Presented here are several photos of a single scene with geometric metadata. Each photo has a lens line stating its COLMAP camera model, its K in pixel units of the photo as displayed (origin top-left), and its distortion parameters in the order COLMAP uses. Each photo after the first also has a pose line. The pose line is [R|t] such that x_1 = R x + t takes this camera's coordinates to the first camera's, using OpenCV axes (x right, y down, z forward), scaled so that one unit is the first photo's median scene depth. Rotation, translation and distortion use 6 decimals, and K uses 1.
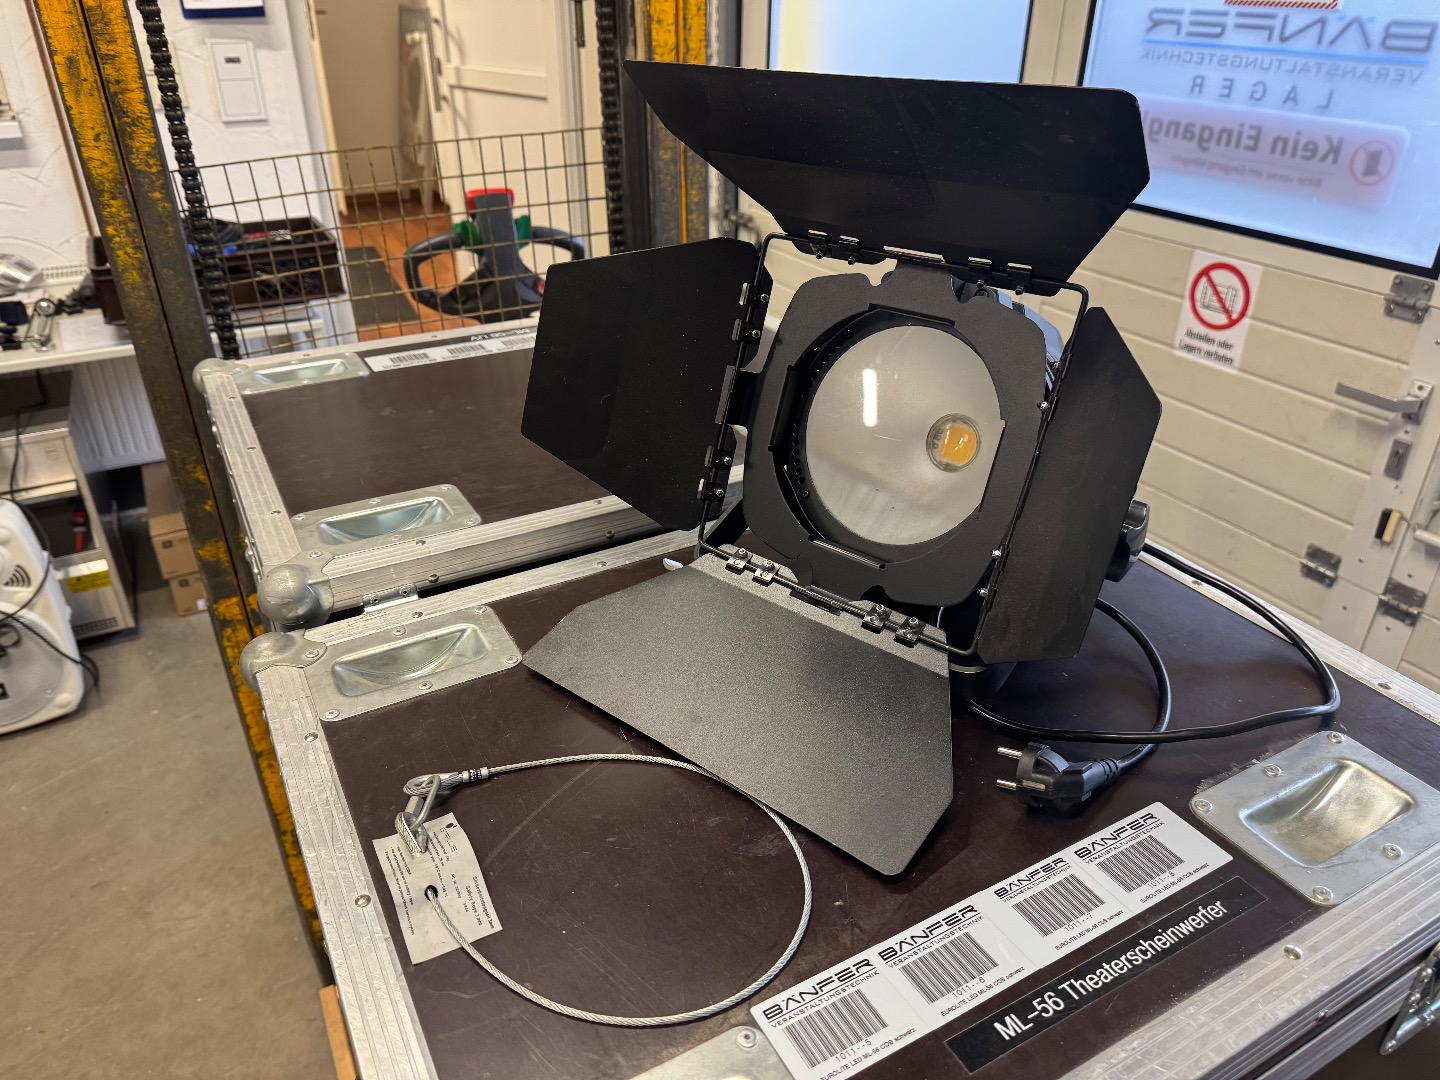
lens RADIAL K [[1015.1, 0, 718.0], [0, 1015.1, 600.4], [0, 0, 1]] dist [0.006664, -0.003673]
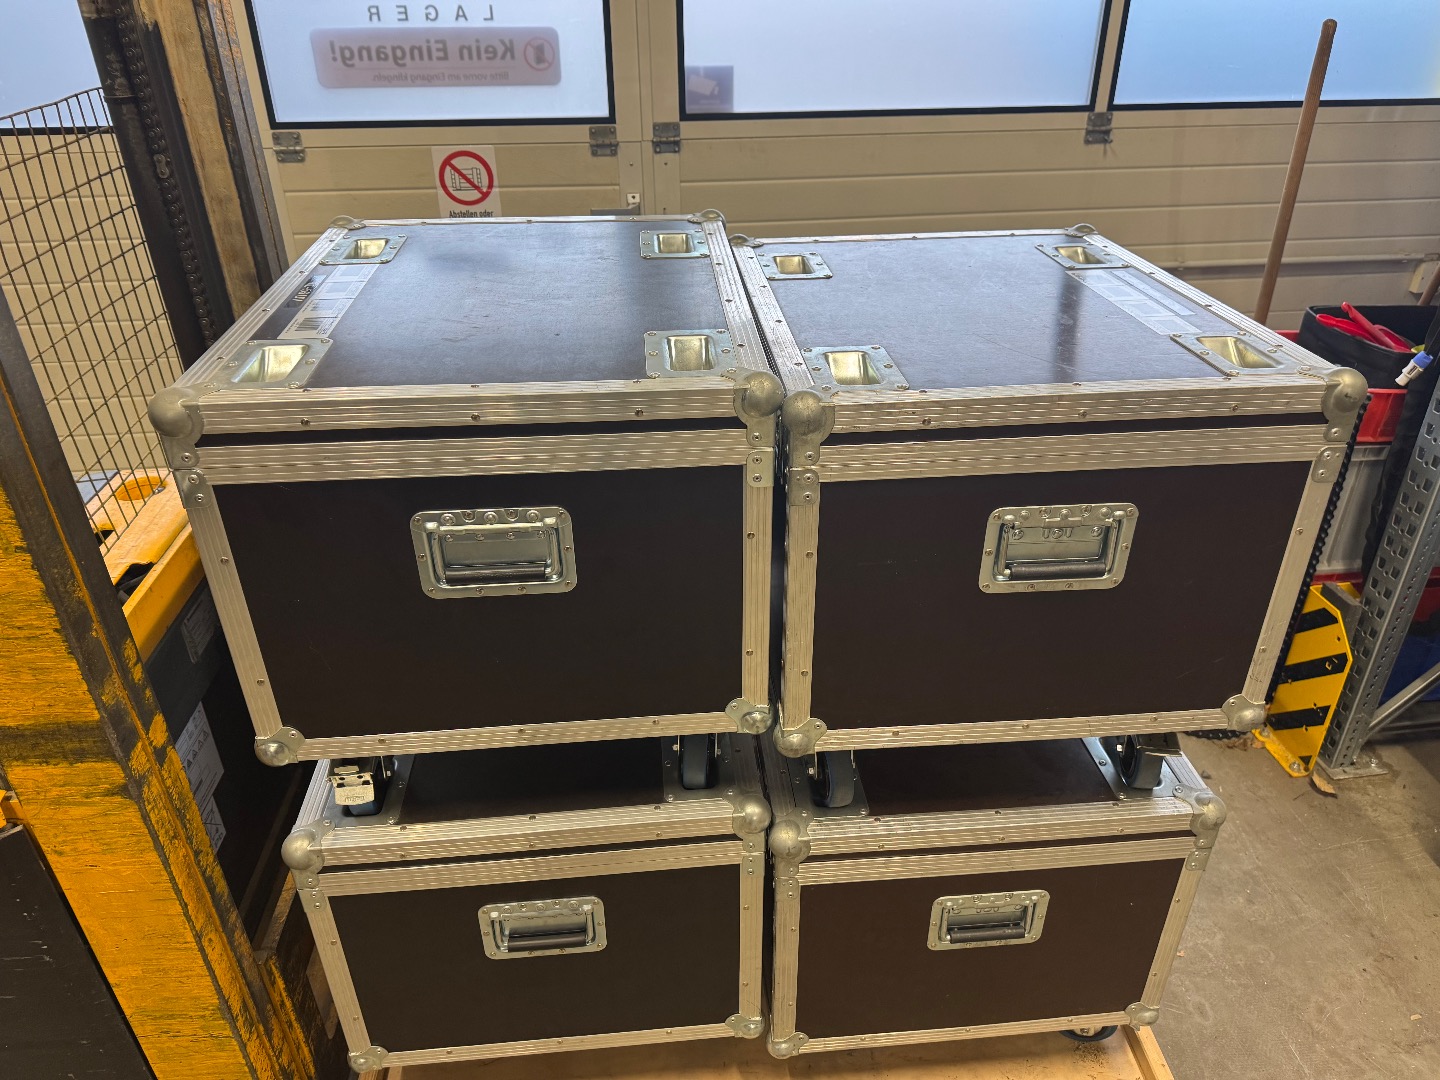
lens RADIAL K [[1015.1, 0, 717.0], [0, 1015.1, 538.3], [0, 0, 1]] dist [0.006664, -0.003673]
pose [[0.407453, -0.463139, 0.787073, -0.603464], [0.494258, 0.836558, 0.236389, -0.077213], [-0.767913, 0.292700, 0.569768, 0.196778]]
